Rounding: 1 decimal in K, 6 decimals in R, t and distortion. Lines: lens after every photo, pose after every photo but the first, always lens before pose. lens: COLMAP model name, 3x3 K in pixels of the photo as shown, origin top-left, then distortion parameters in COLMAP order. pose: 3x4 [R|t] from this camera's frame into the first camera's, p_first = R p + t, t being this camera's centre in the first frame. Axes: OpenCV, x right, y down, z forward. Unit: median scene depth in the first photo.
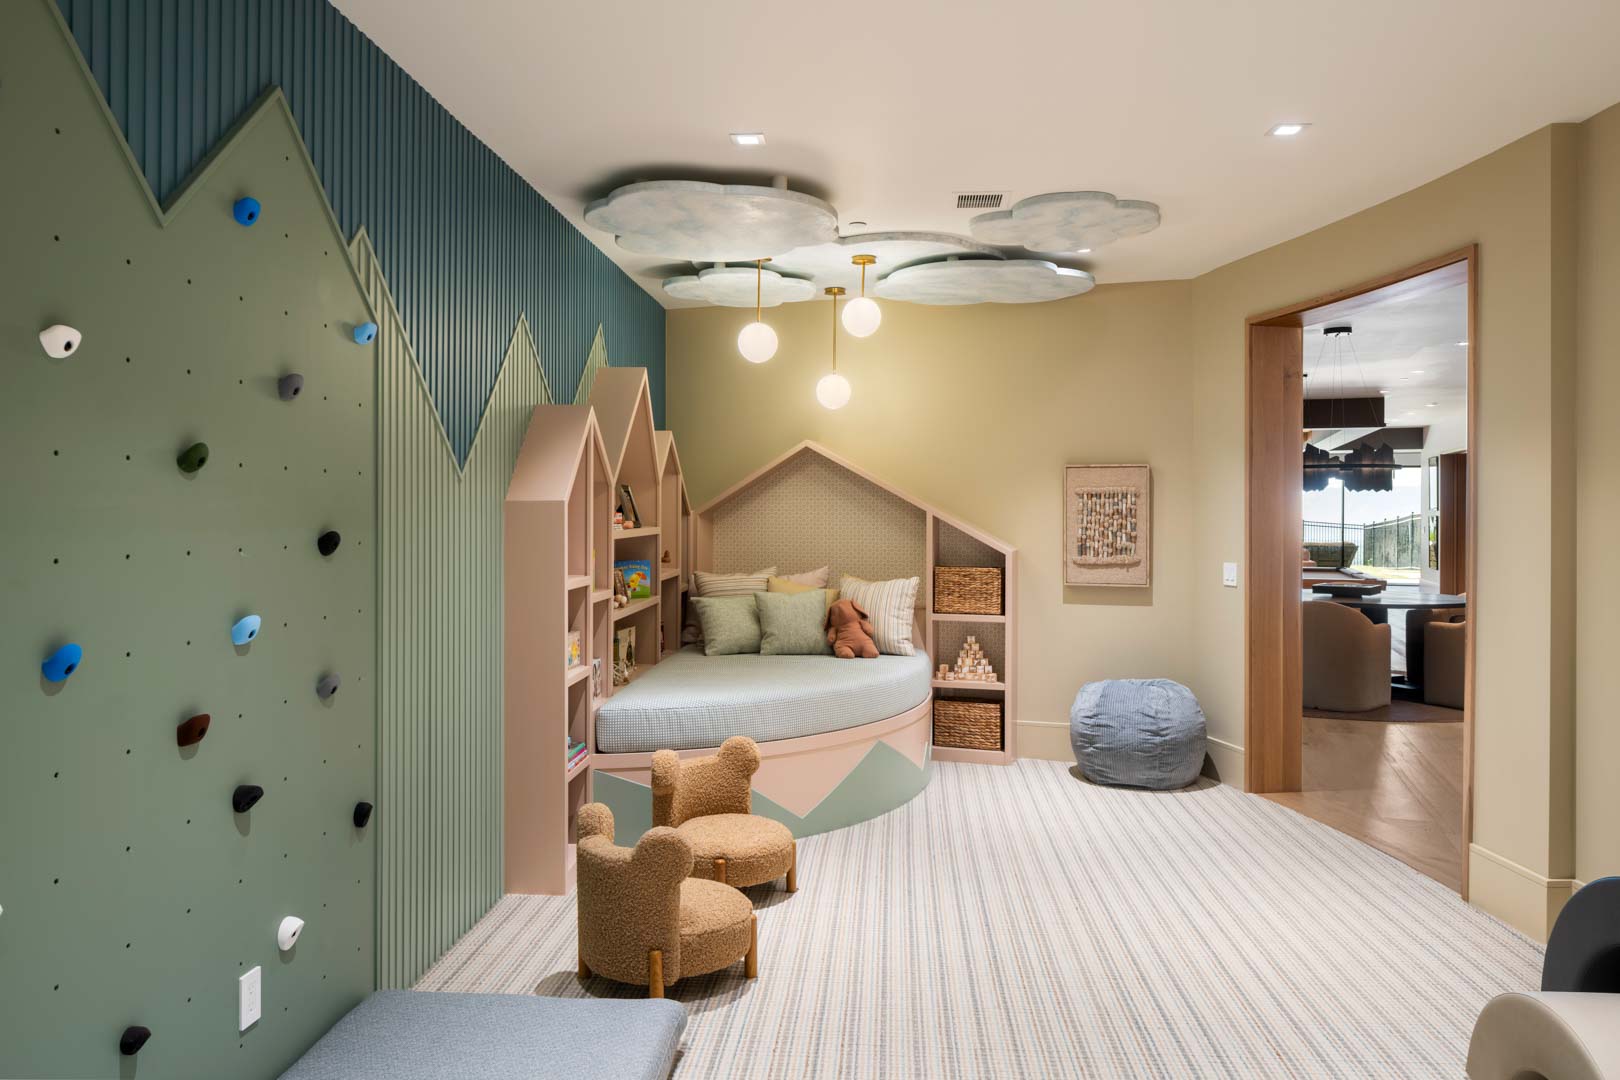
lens RADIAL K [[1099.0, 0, 805.2], [0, 1099.0, 500.9], [0, 0, 1]] dist [-0.002653, 0.000245]
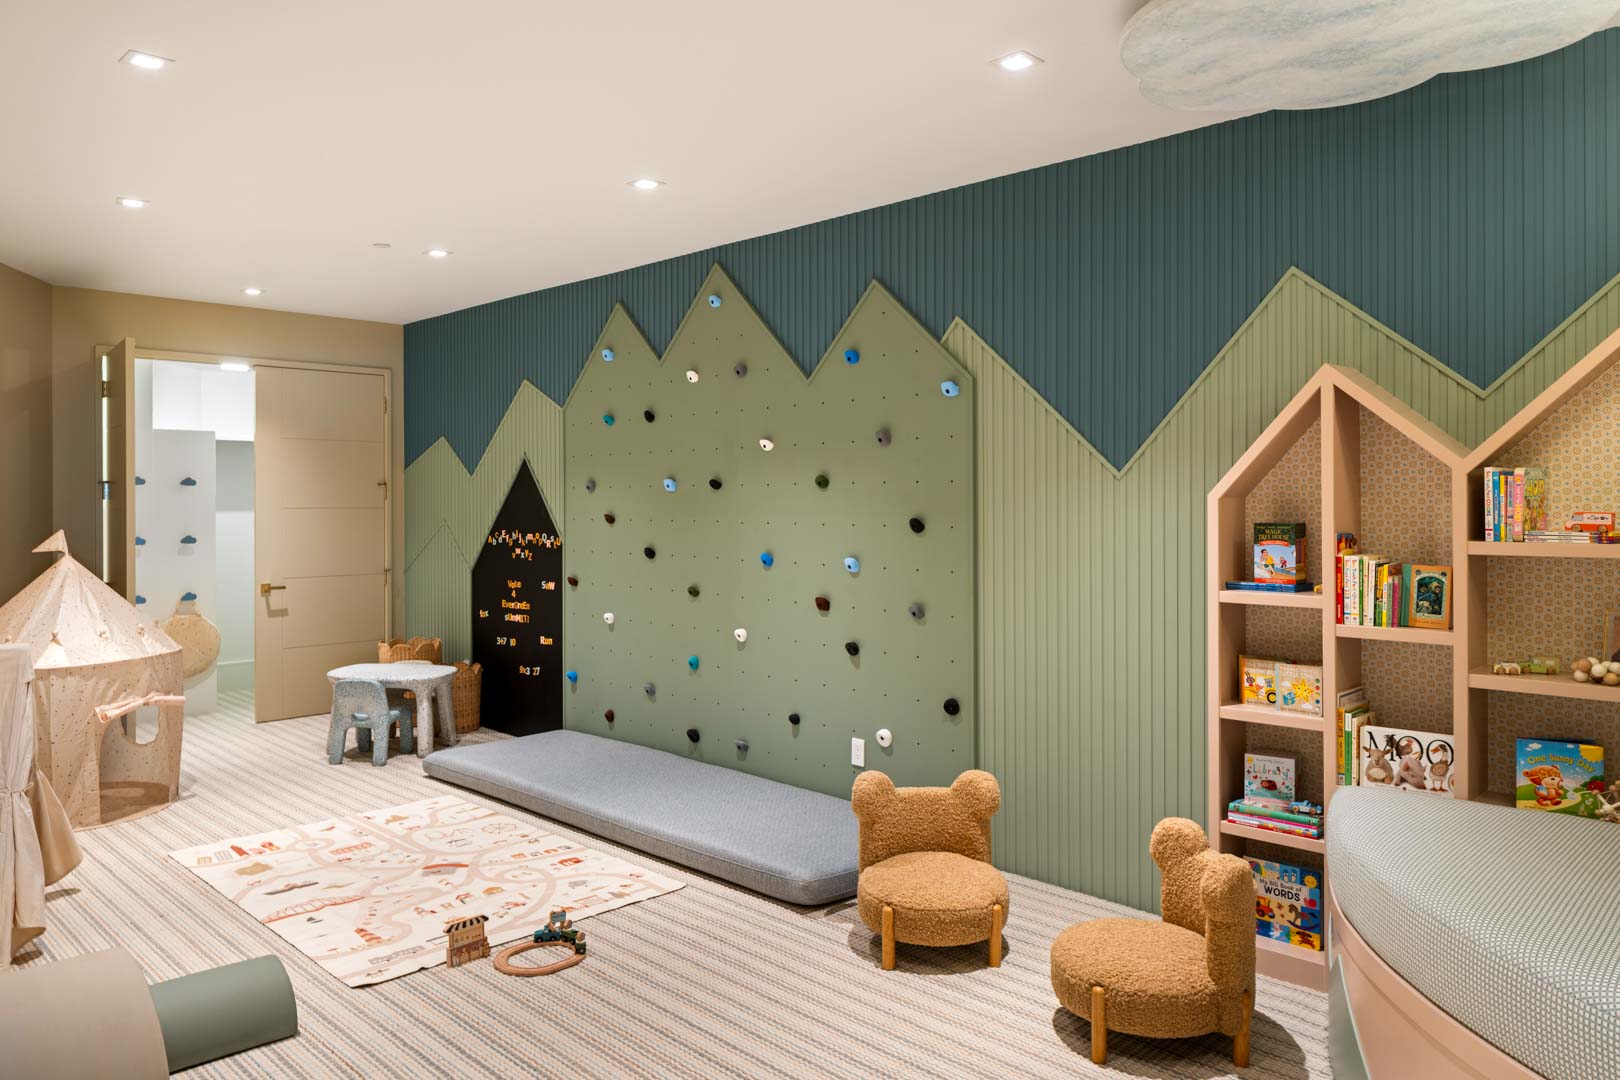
lens RADIAL K [[1099.0, 0, 805.2], [0, 1099.0, 500.9], [0, 0, 1]] dist [-0.002653, 0.000245]
pose [[-0.640901, -0.002139, -0.767620, 0.939933], [0.002677, 0.999984, -0.005022, 0.009405], [0.767619, -0.005273, -0.640885, 1.928633]]
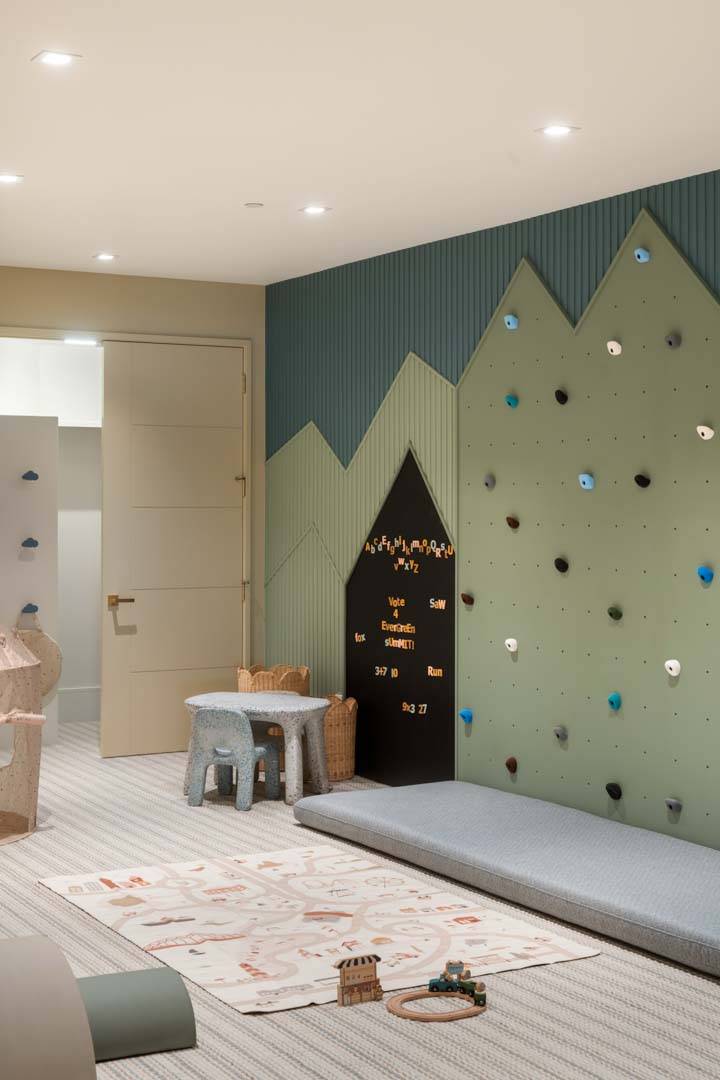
lens RADIAL K [[1581.3, 0, 358.9], [0, 1581.3, 478.6], [0, 0, 1]] dist [-0.036349, -0.010715]
pose [[-0.822974, -0.013056, -0.567930, 1.170439], [-0.003407, 0.999831, -0.018048, 0.008795], [0.568069, -0.012918, -0.822879, 2.194355]]
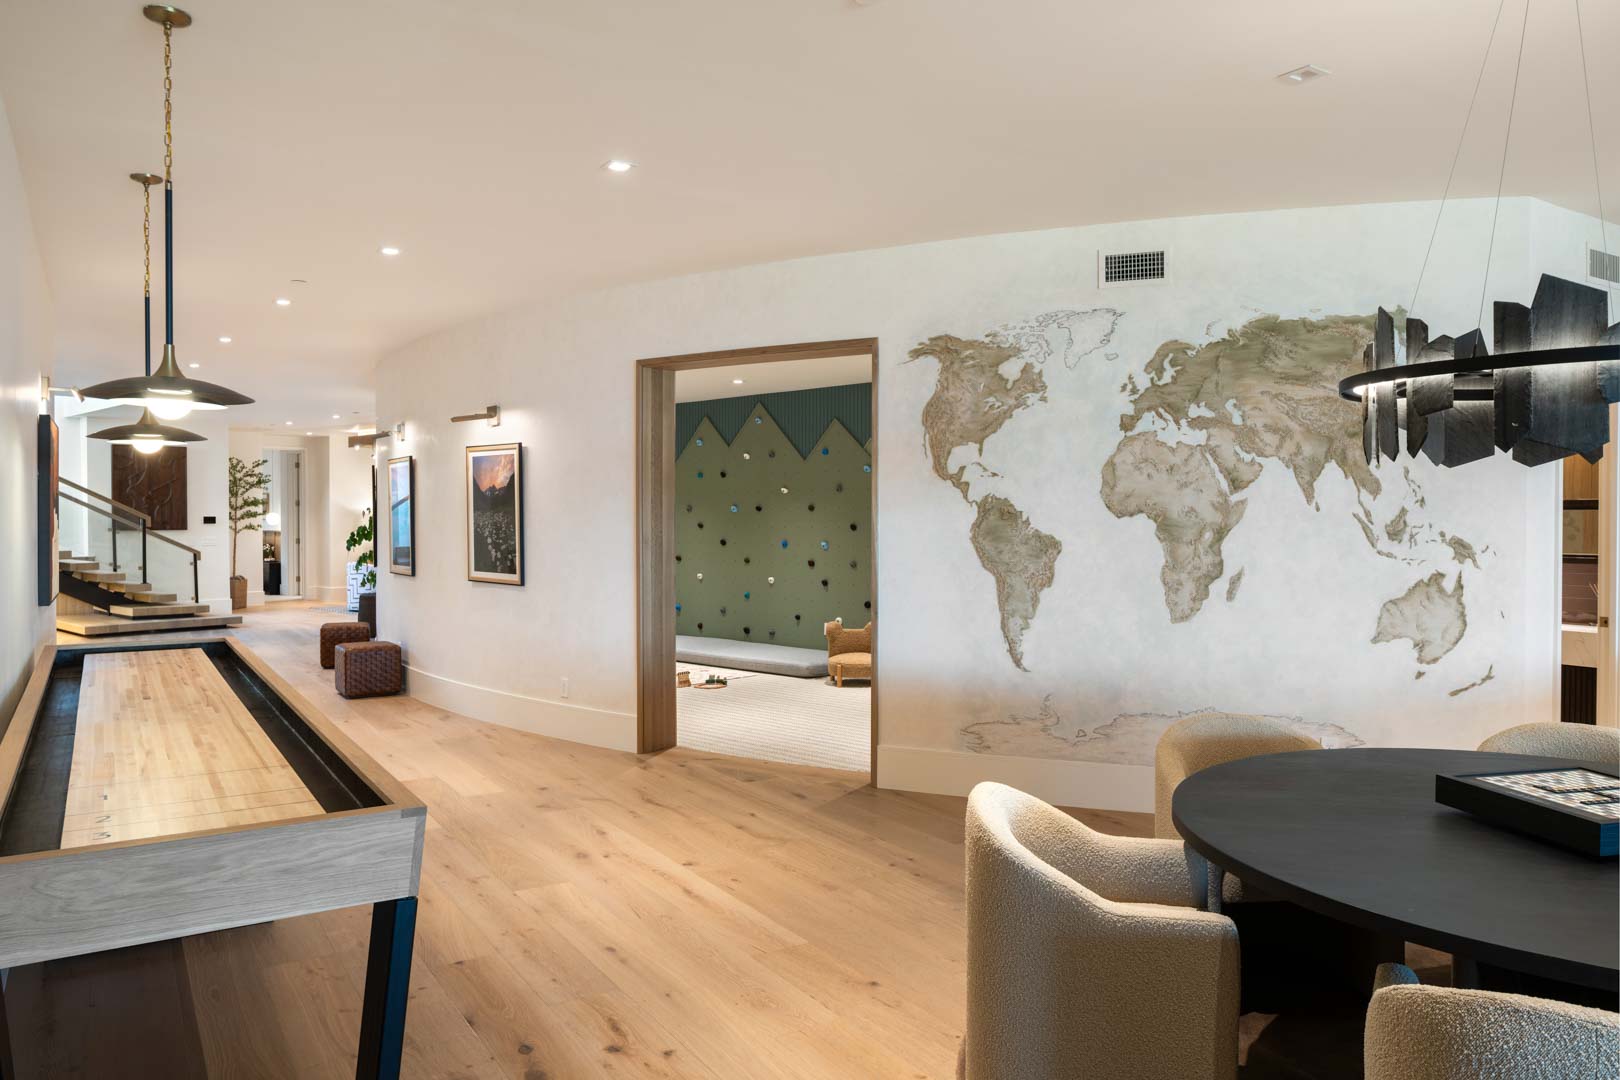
lens RADIAL K [[1104.3, 0, 810.0], [0, 1104.3, 540.0], [0, 0, 1]] dist [-0.004606, -0.002486]
pose [[-0.607531, 0.015109, -0.794152, 2.682053], [0.003461, 0.999860, 0.016375, 0.019169], [0.794288, 0.007200, -0.607498, 3.195614]]
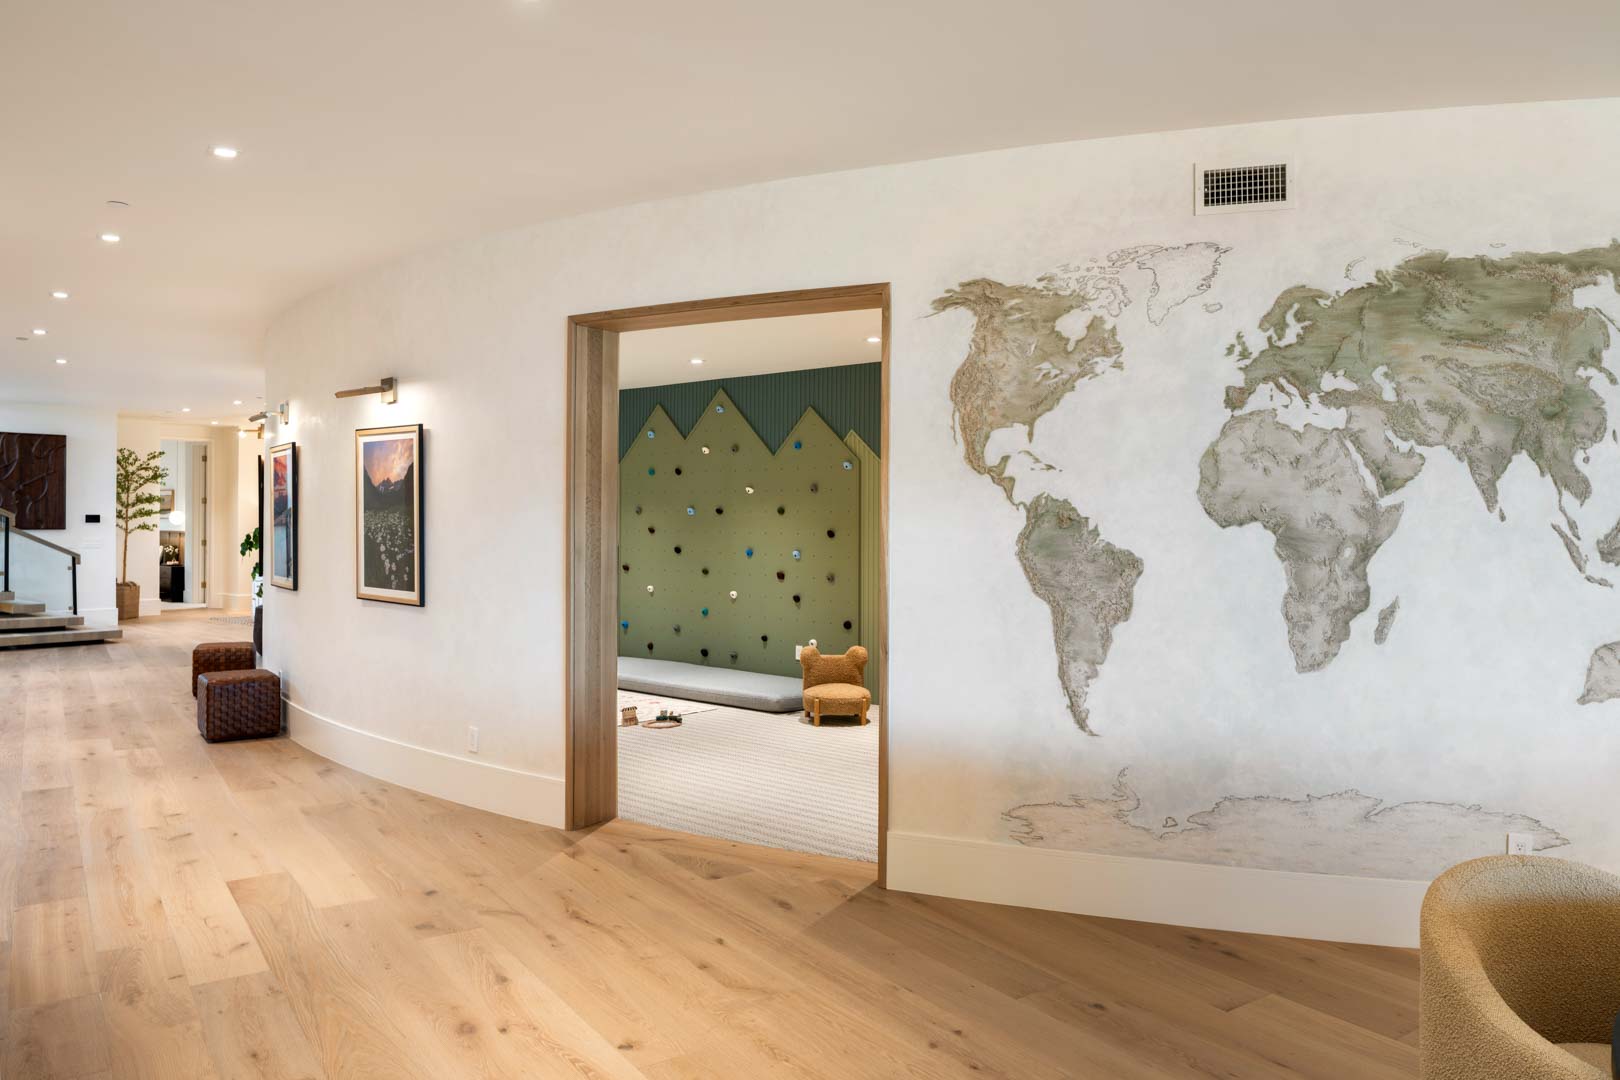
lens RADIAL K [[1120.1, 0, 793.1], [0, 1120.1, 553.5], [0, 0, 1]] dist [-0.000446, -0.000123]
pose [[-0.586822, 0.016998, -0.809537, 2.302741], [-0.005214, 0.999680, 0.024770, 0.014550], [0.809699, 0.018756, -0.586546, 2.846007]]
